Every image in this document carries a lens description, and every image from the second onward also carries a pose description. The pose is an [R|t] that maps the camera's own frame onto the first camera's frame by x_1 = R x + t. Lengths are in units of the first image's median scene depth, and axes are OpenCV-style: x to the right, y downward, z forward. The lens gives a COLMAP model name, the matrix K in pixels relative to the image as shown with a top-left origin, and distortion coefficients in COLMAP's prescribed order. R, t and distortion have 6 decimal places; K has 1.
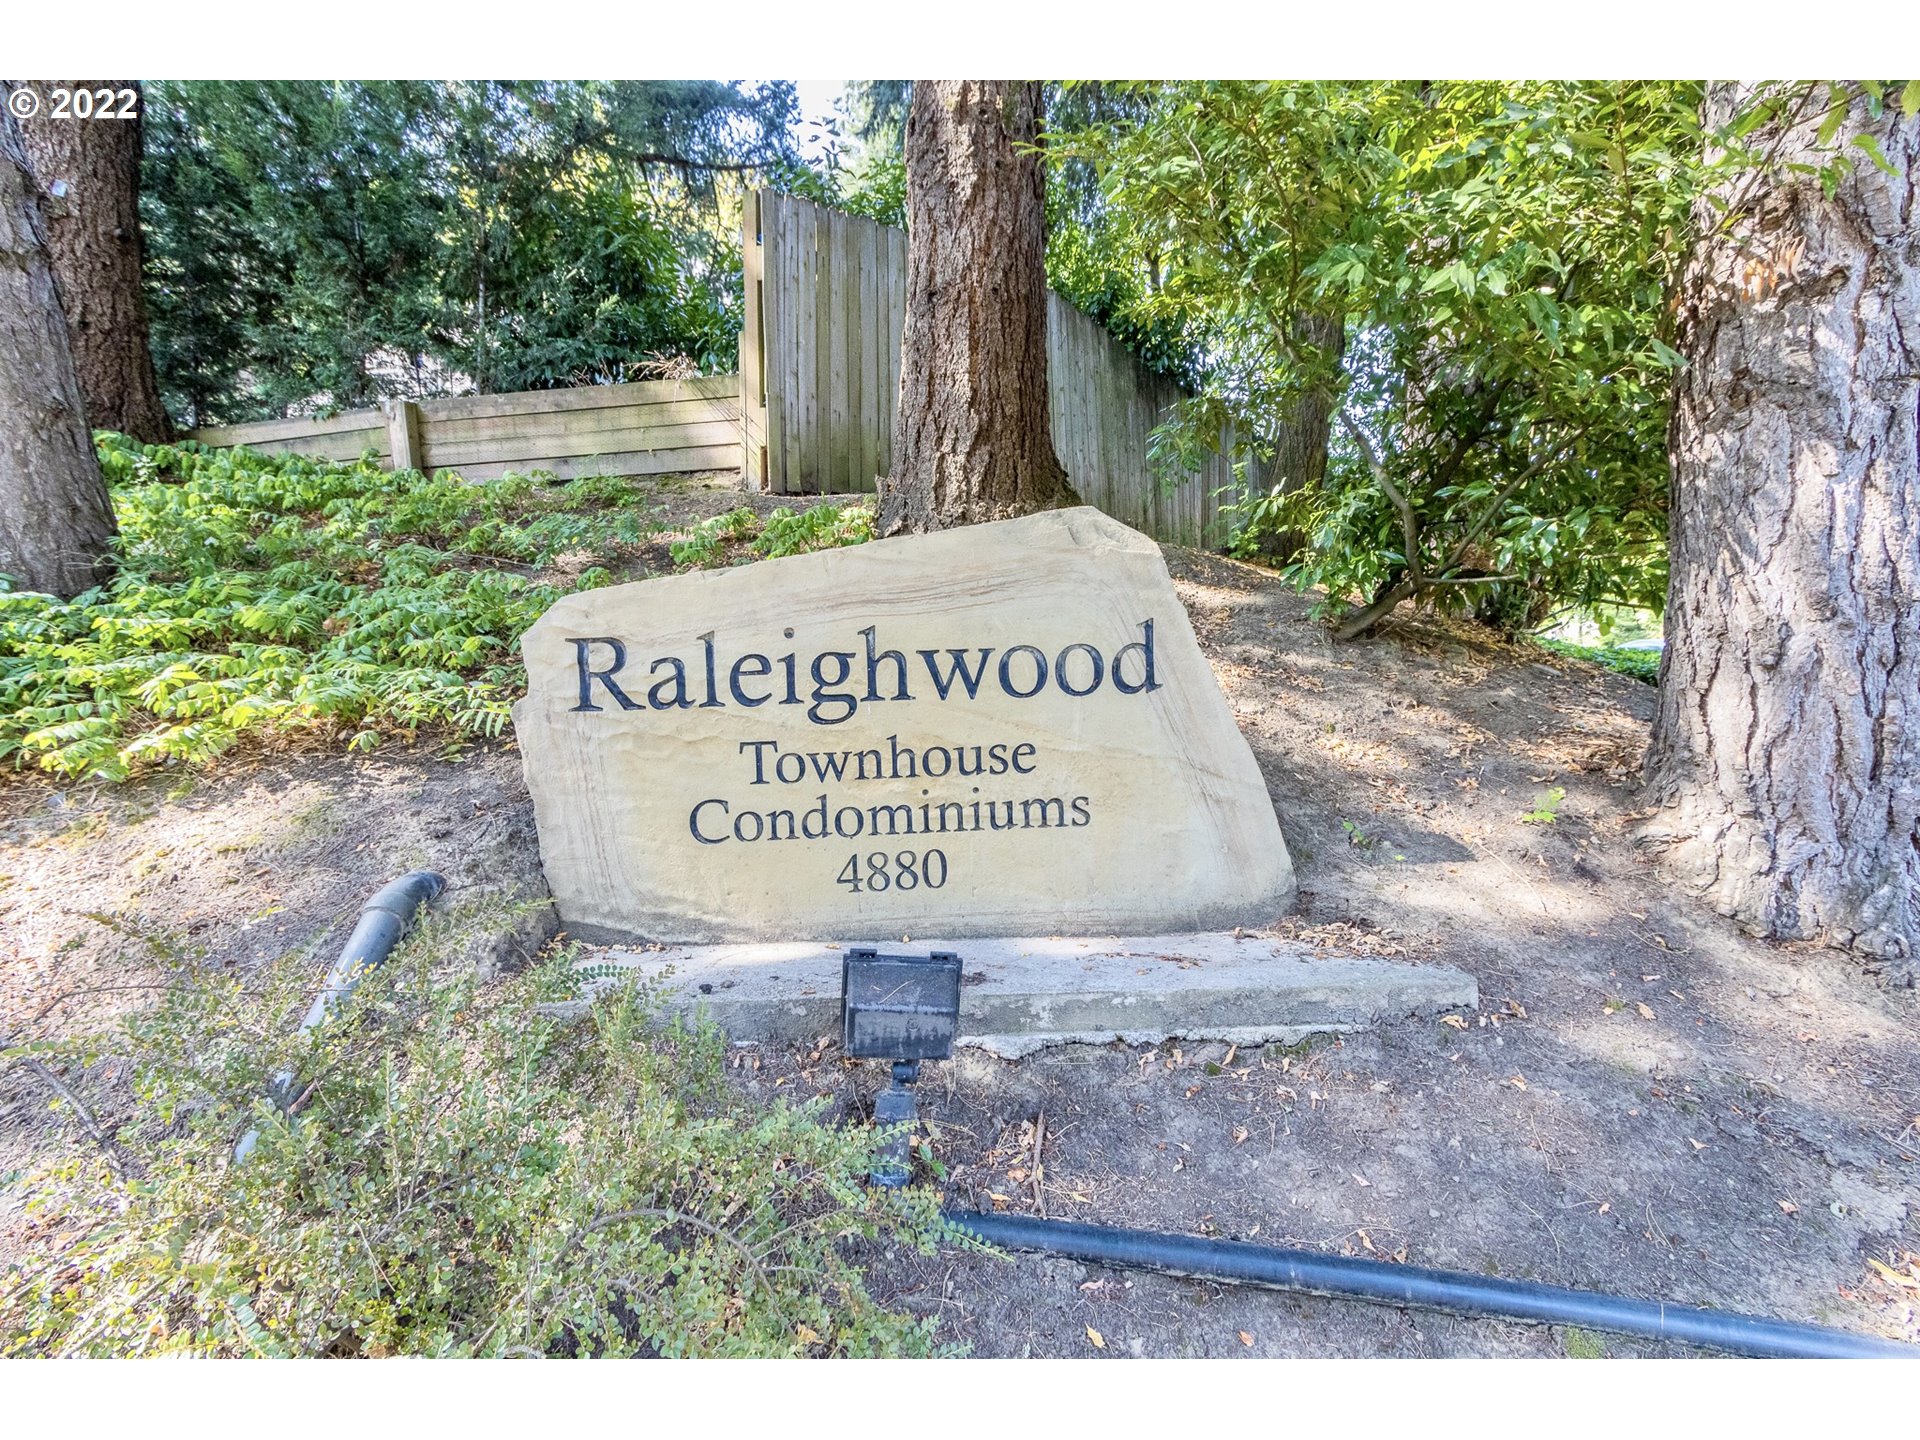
lens RADIAL K [[965.2, 0, 960.0], [0, 965.2, 720.0], [0, 0, 1]] dist [-0.001089, 0.000267]
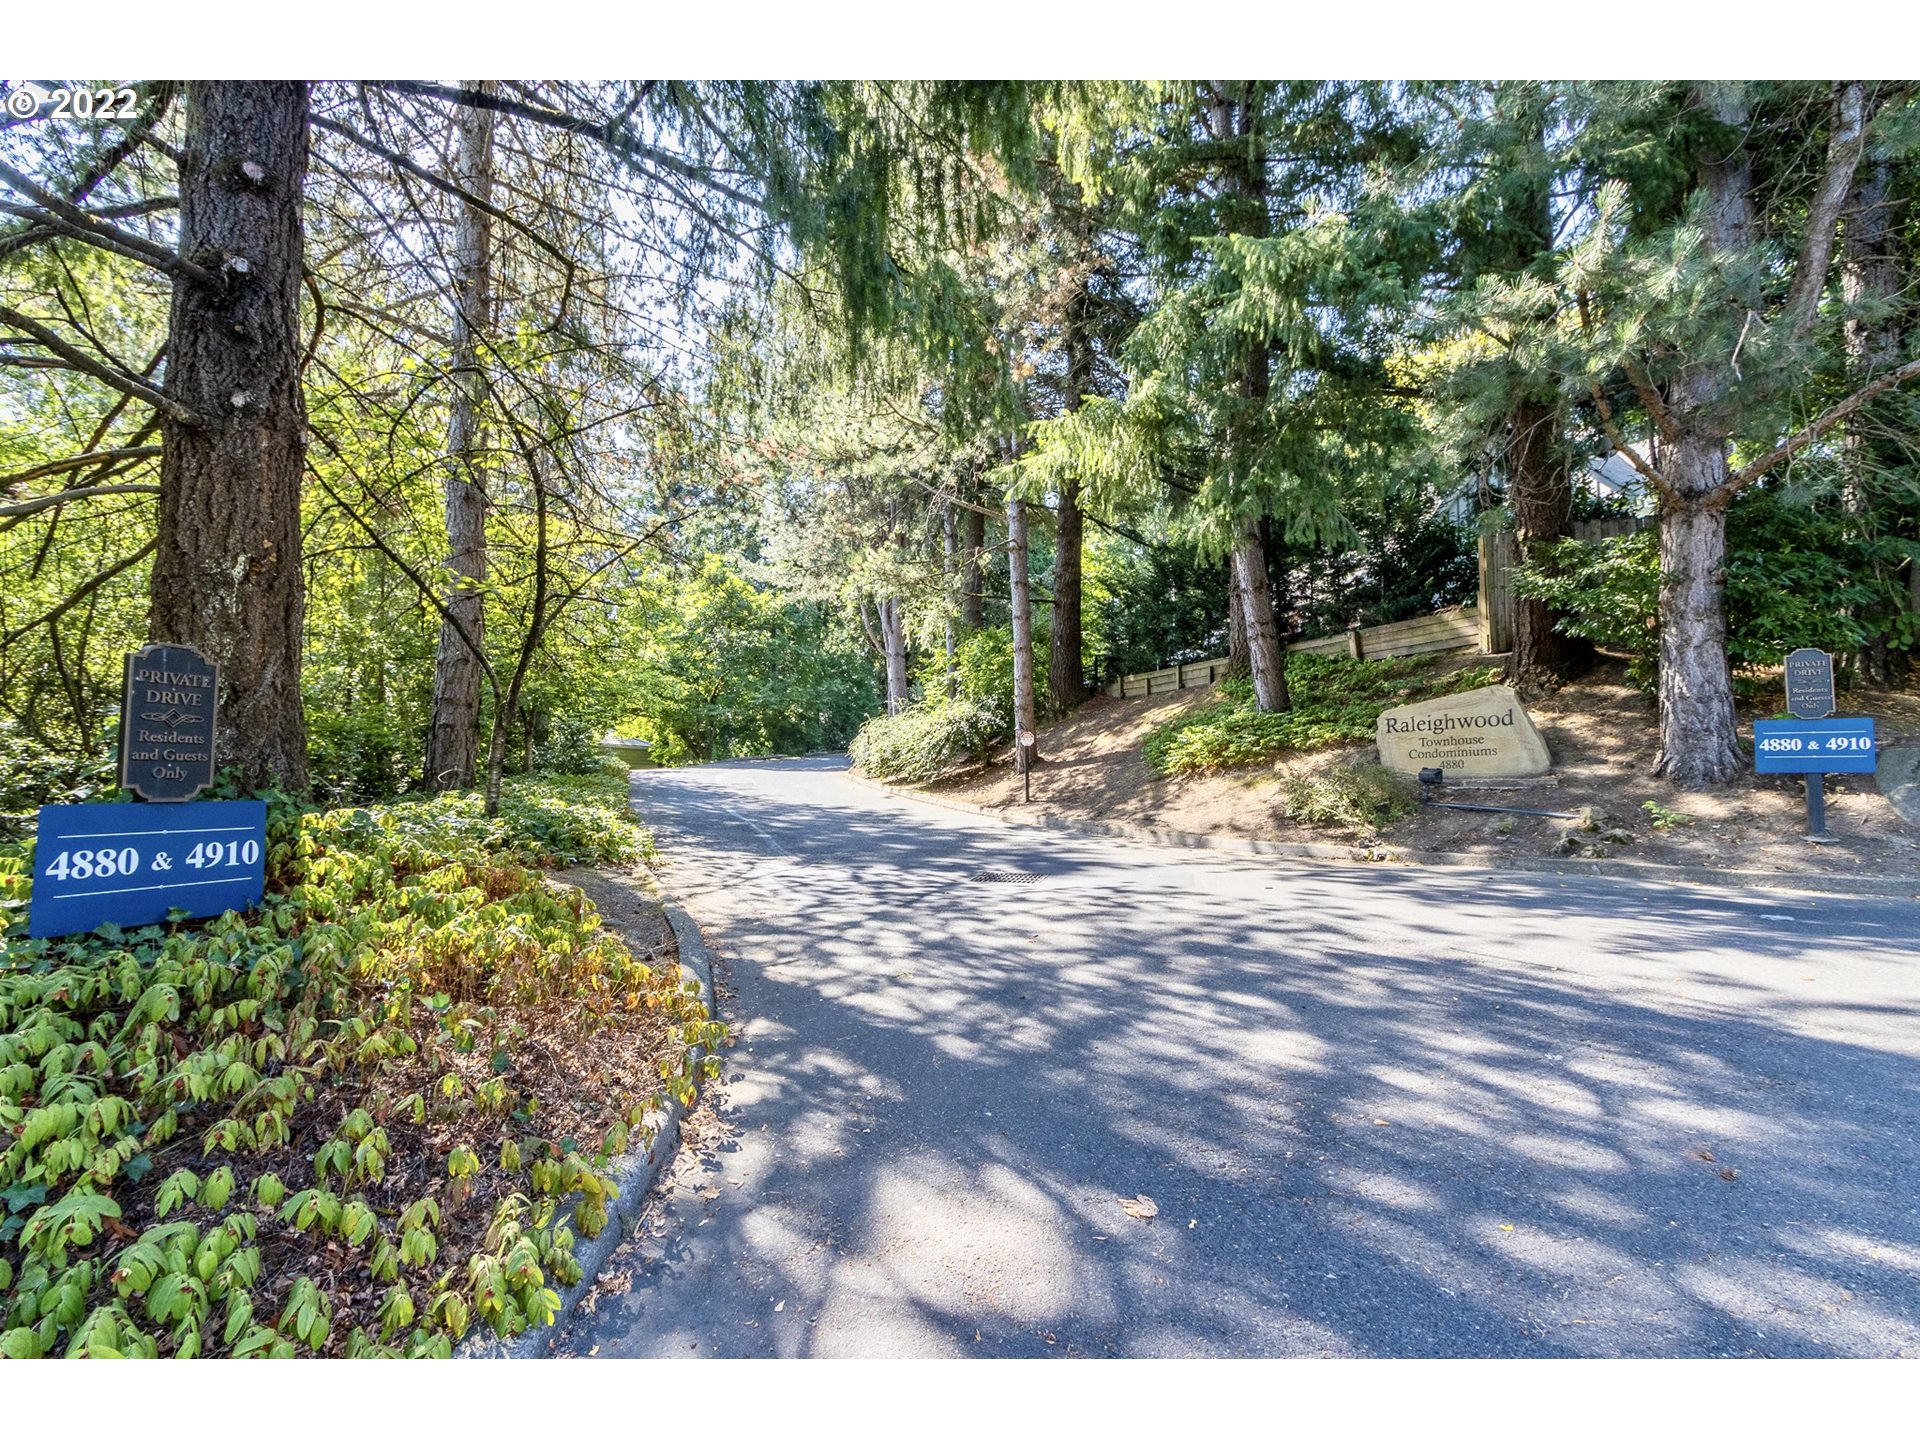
lens RADIAL K [[965.2, 0, 960.0], [0, 965.2, 720.0], [0, 0, 1]] dist [-0.001089, 0.000267]
pose [[0.610877, -0.043823, -0.790512, 2.089329], [-0.007913, 0.998079, -0.061444, 0.233767], [0.791686, 0.043790, 0.609356, -3.604554]]
